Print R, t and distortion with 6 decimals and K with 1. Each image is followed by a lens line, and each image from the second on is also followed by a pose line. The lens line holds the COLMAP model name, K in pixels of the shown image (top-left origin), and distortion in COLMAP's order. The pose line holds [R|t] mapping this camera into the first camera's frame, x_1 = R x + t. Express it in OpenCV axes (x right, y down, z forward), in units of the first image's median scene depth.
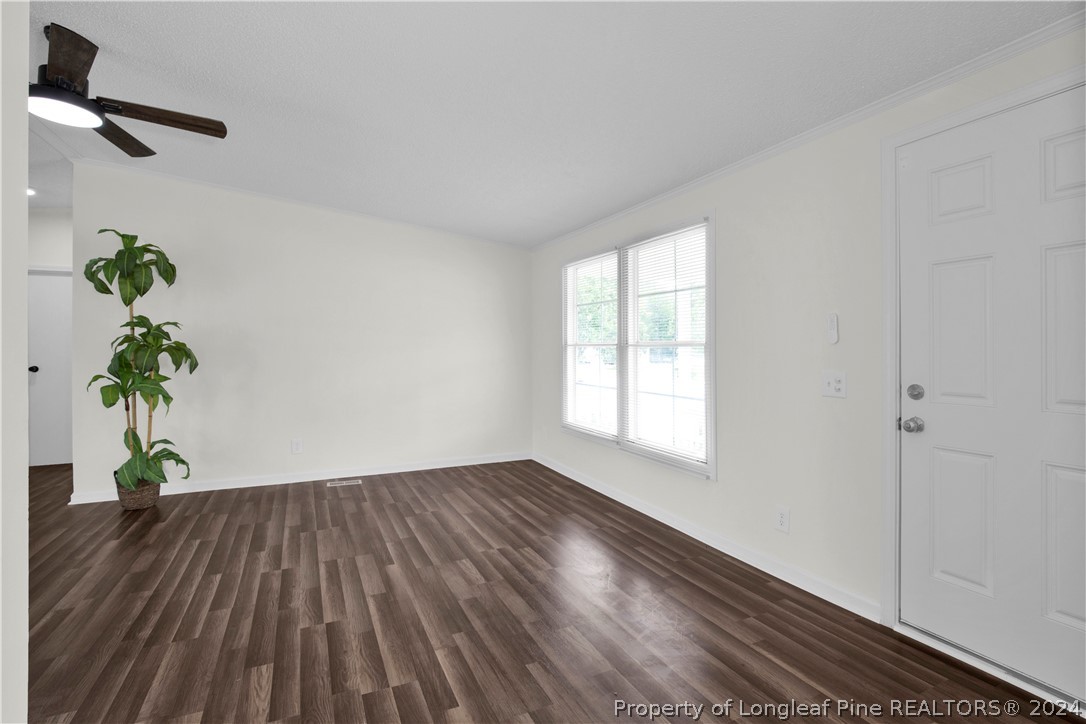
lens RADIAL K [[504.4, 0, 544.0], [0, 504.4, 347.7], [0, 0, 1]] dist [-0.025790, 0.001461]
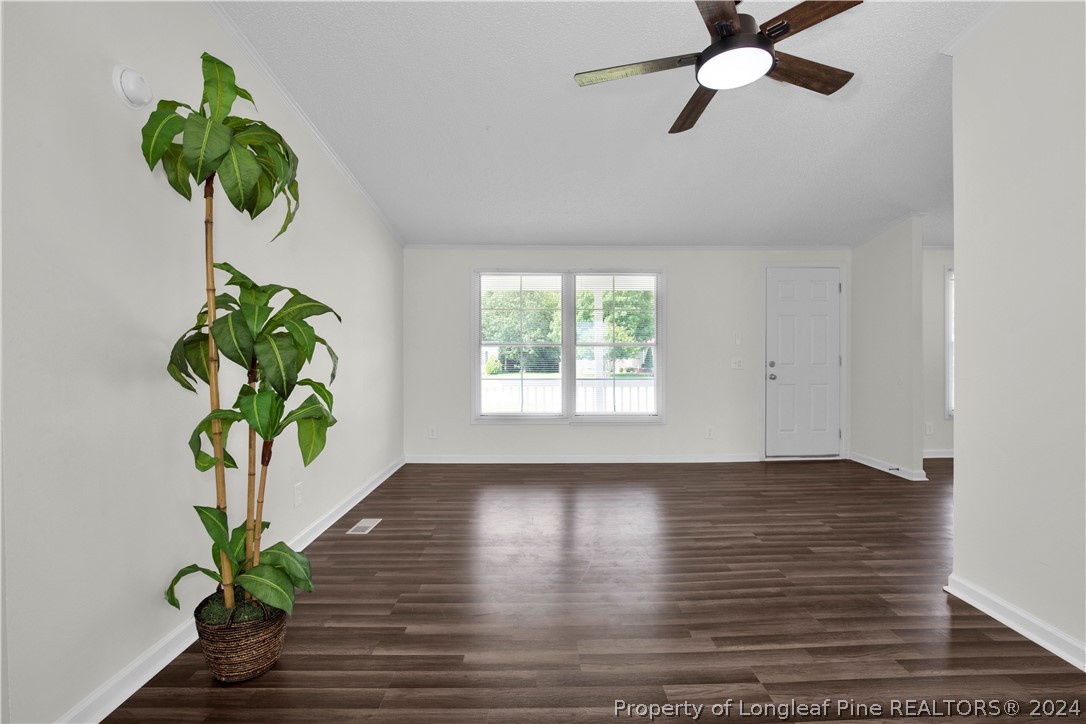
lens RADIAL K [[503.6, 0, 548.1], [0, 503.6, 353.4], [0, 0, 1]] dist [-0.018521, 0.001088]
pose [[0.405813, -0.003590, 0.913949, -2.023180], [-0.007264, 0.999948, 0.007154, 0.023371], [-0.913927, -0.009542, 0.405766, 0.978776]]
